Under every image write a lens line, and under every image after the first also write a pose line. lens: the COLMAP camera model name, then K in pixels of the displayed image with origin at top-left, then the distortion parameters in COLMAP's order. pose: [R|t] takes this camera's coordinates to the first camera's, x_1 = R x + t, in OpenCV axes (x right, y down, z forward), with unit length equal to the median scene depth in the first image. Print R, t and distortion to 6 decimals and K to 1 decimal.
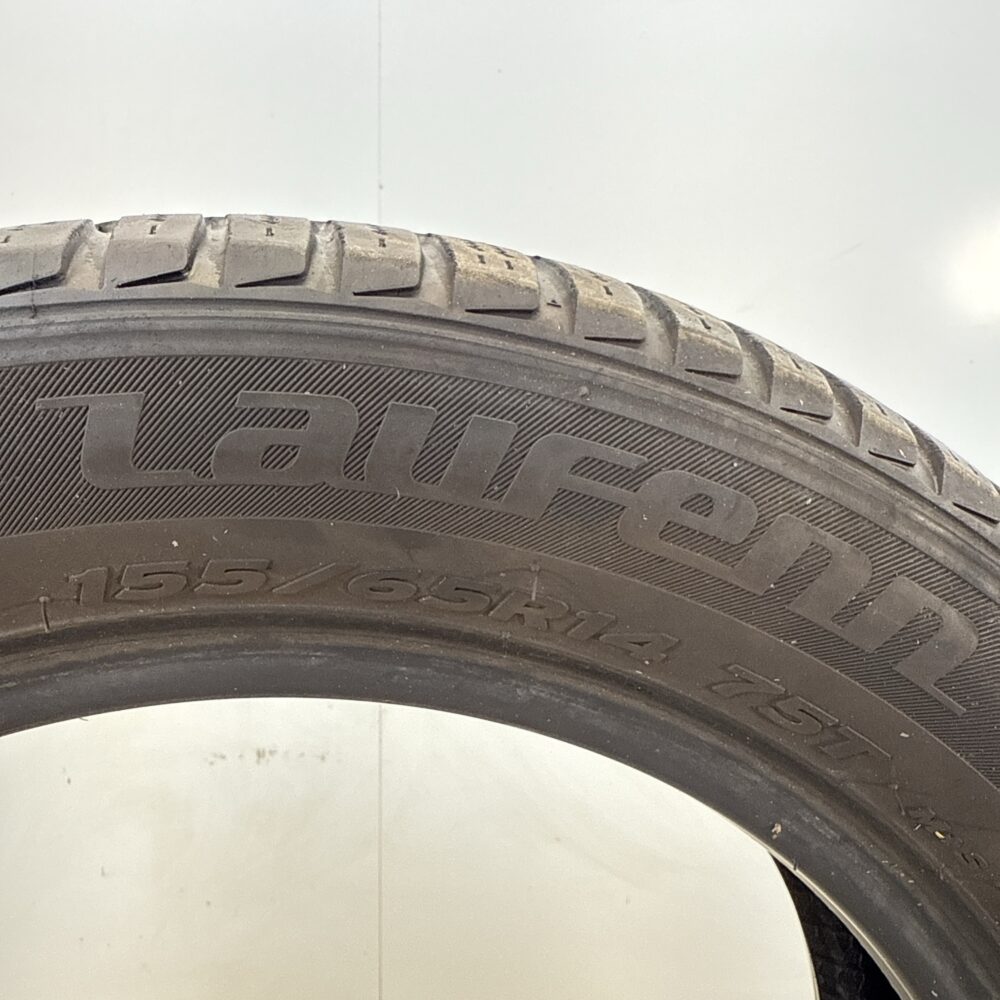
lens RADIAL K [[990.3, 0, 500.0], [0, 990.3, 500.0], [0, 0, 1]] dist [-0.003226, -0.018267]
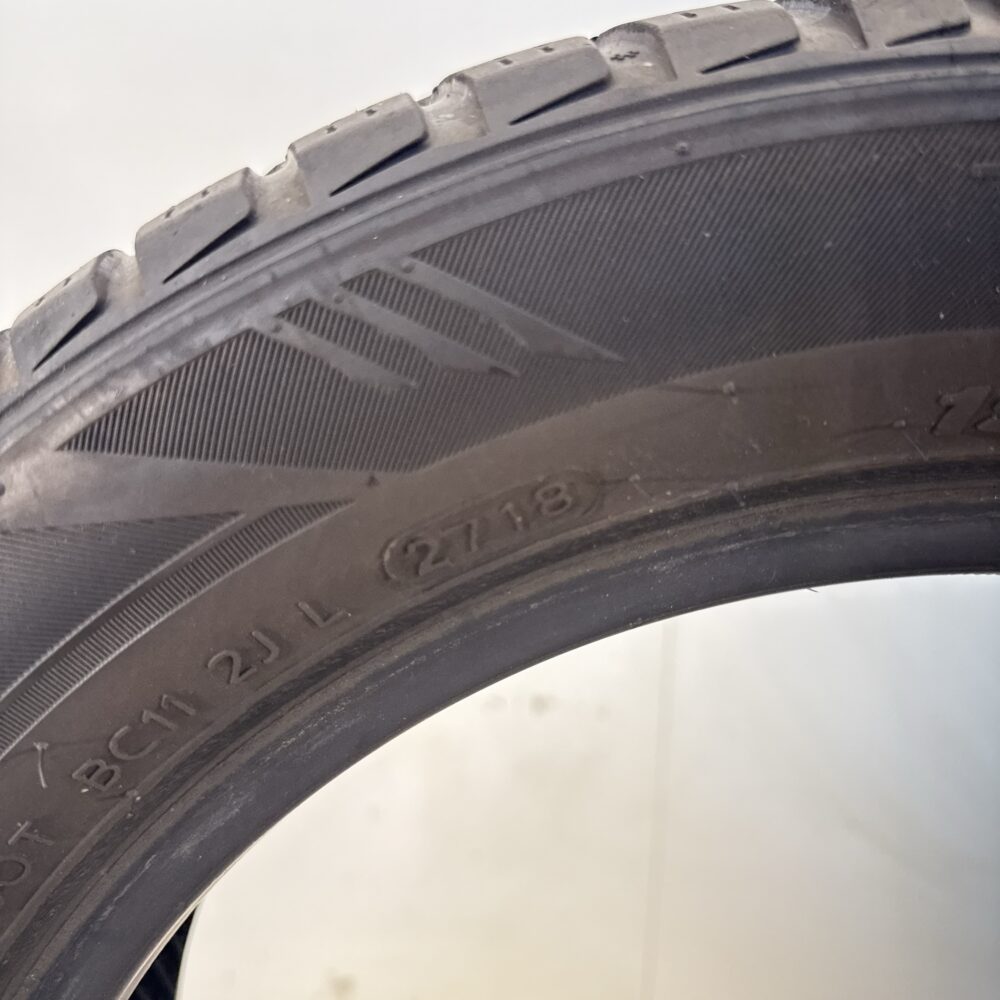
lens RADIAL K [[965.3, 0, 501.0], [0, 965.3, 515.8], [0, 0, 1]] dist [0.153609, -0.343406]
pose [[0.989752, 0.053724, -0.132306, -0.649543], [-0.049106, 0.998073, 0.037932, 0.155217], [0.134089, -0.031046, 0.990483, 0.134189]]
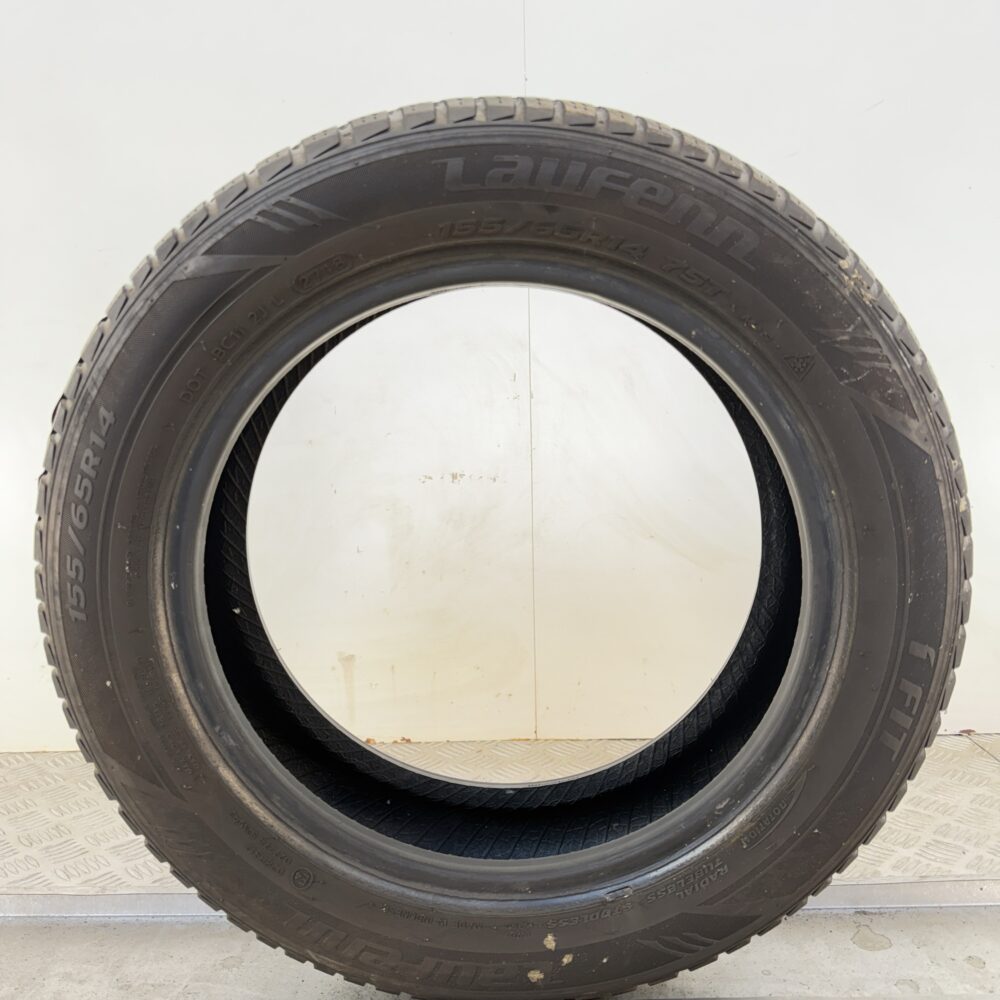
lens RADIAL K [[965.3, 0, 501.0], [0, 965.3, 515.8], [0, 0, 1]] dist [0.153609, -0.343406]
pose [[0.990285, -0.005230, -0.138951, 0.155062], [0.021476, 0.993055, 0.115678, 0.586382], [0.137381, -0.117538, 0.983520, -1.913527]]
